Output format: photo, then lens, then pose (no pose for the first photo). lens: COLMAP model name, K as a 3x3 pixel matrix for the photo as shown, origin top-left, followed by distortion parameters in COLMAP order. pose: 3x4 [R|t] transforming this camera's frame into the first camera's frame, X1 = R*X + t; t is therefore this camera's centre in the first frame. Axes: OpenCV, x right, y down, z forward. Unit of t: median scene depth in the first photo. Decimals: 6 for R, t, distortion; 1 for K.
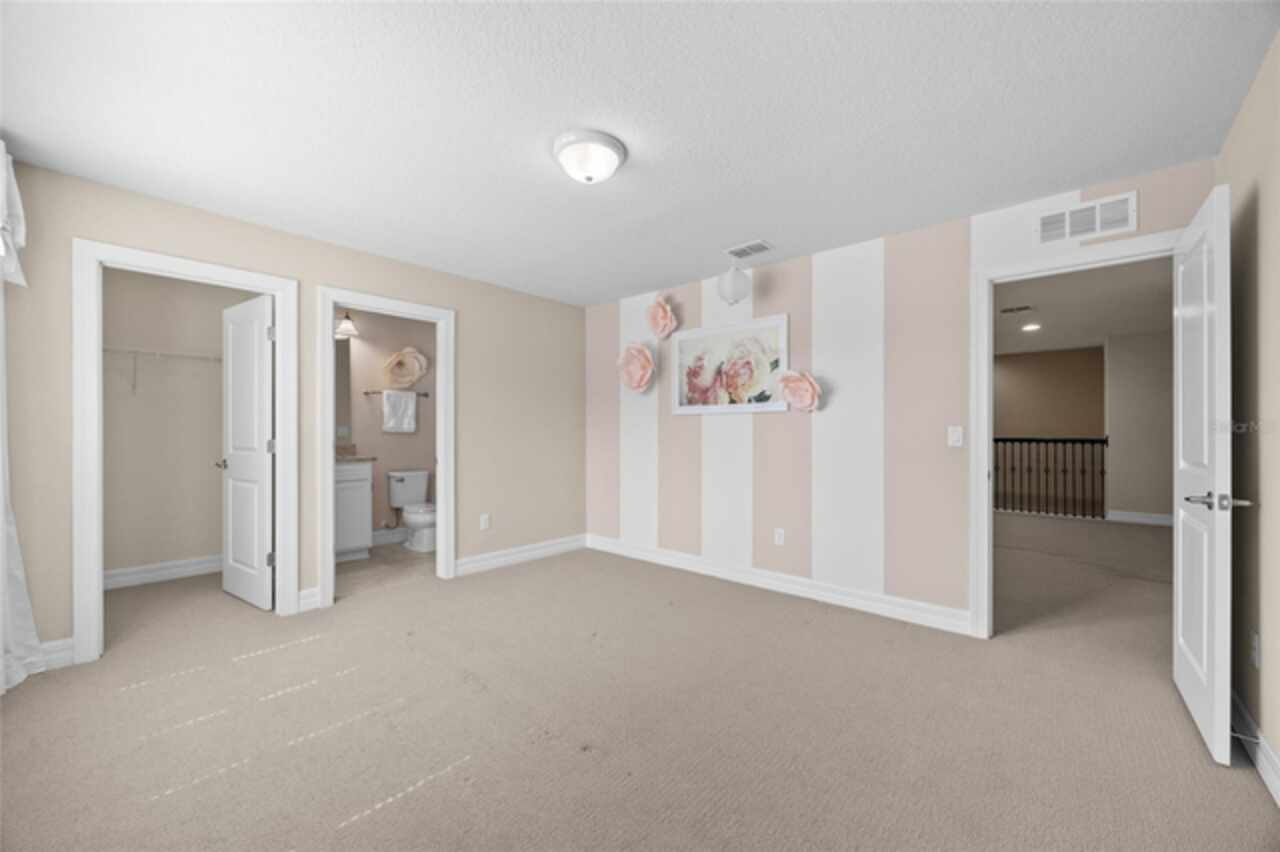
lens RADIAL K [[483.2, 0, 641.5], [0, 483.2, 425.6], [0, 0, 1]] dist [-0.000693, -0.000108]
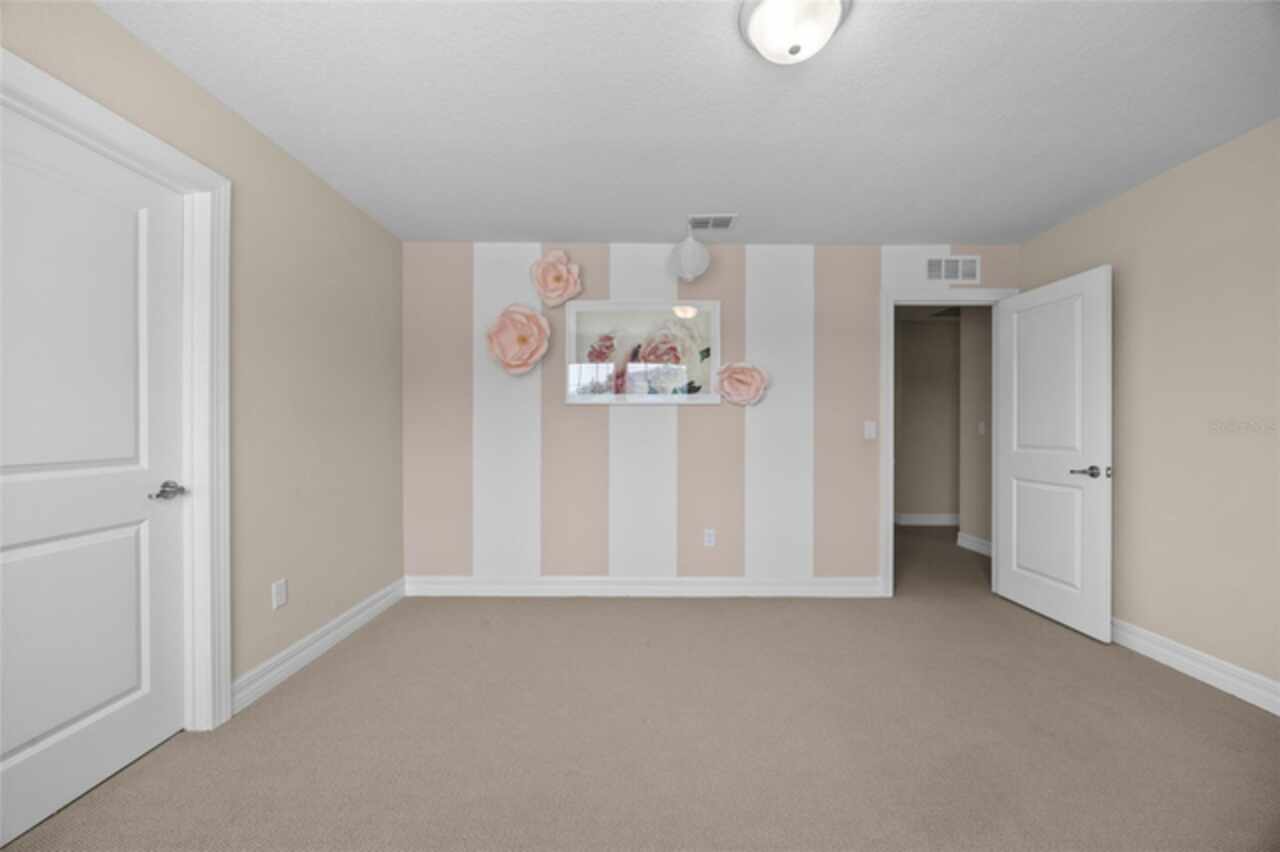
lens RADIAL K [[483.2, 0, 642.4], [0, 483.2, 424.3], [0, 0, 1]] dist [-0.000693, -0.000108]
pose [[0.755278, 0.003932, 0.655393, -0.419505], [-0.008805, 0.999953, 0.004147, 0.006630], [-0.655345, -0.008903, 0.755277, 0.372822]]
